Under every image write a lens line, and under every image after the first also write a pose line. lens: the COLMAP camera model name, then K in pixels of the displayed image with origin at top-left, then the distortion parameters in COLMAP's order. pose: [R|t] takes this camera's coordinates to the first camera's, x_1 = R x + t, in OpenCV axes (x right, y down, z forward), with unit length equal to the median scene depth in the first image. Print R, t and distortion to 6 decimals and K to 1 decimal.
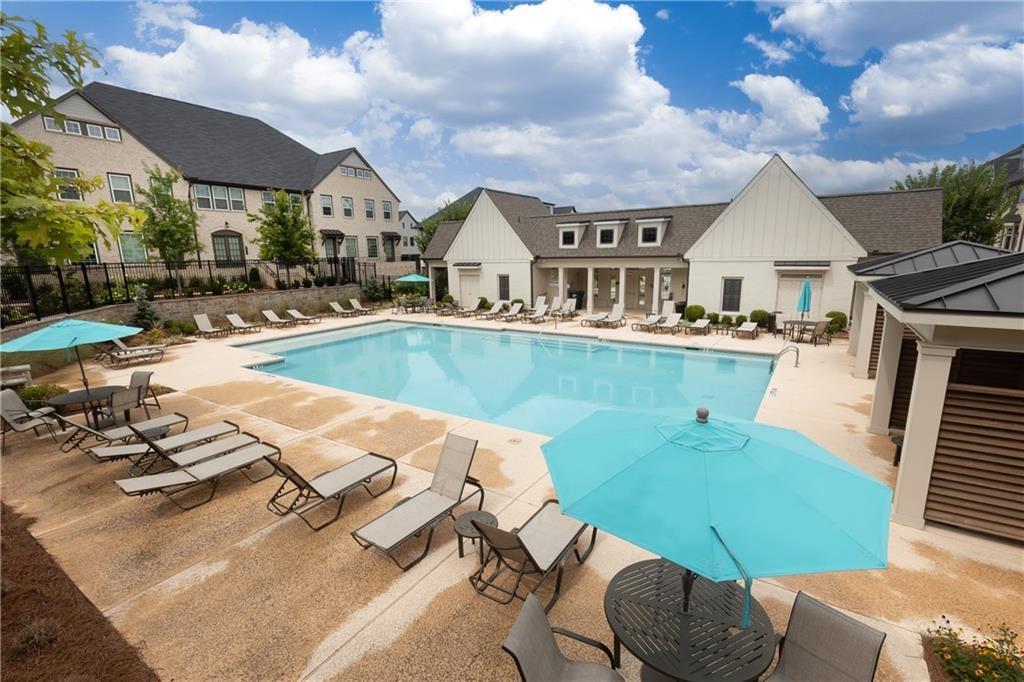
lens RADIAL K [[451.7, 0, 512.0], [0, 451.7, 341.0], [0, 0, 1]] dist [-0.029030, 0.000044]
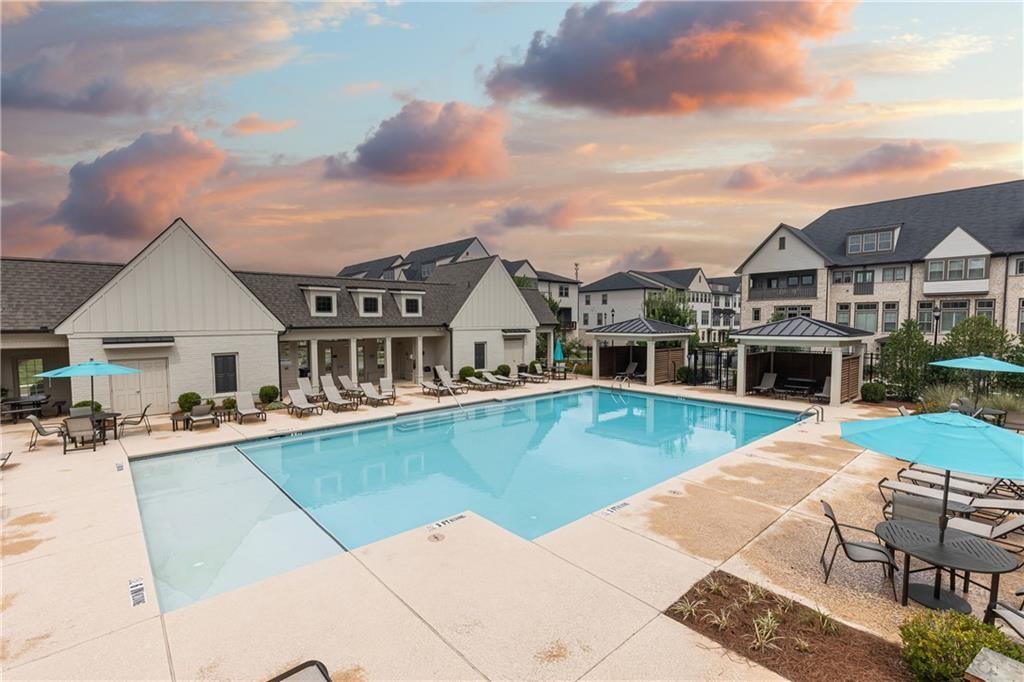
lens RADIAL K [[466.0, 0, 513.8], [0, 466.0, 323.0], [0, 0, 1]] dist [0.026203, -0.000070]
pose [[0.269603, 0.012815, 0.962886, -0.660343], [0.183455, 0.980915, -0.064422, -0.084618], [-0.945335, 0.194015, 0.262106, 0.505466]]
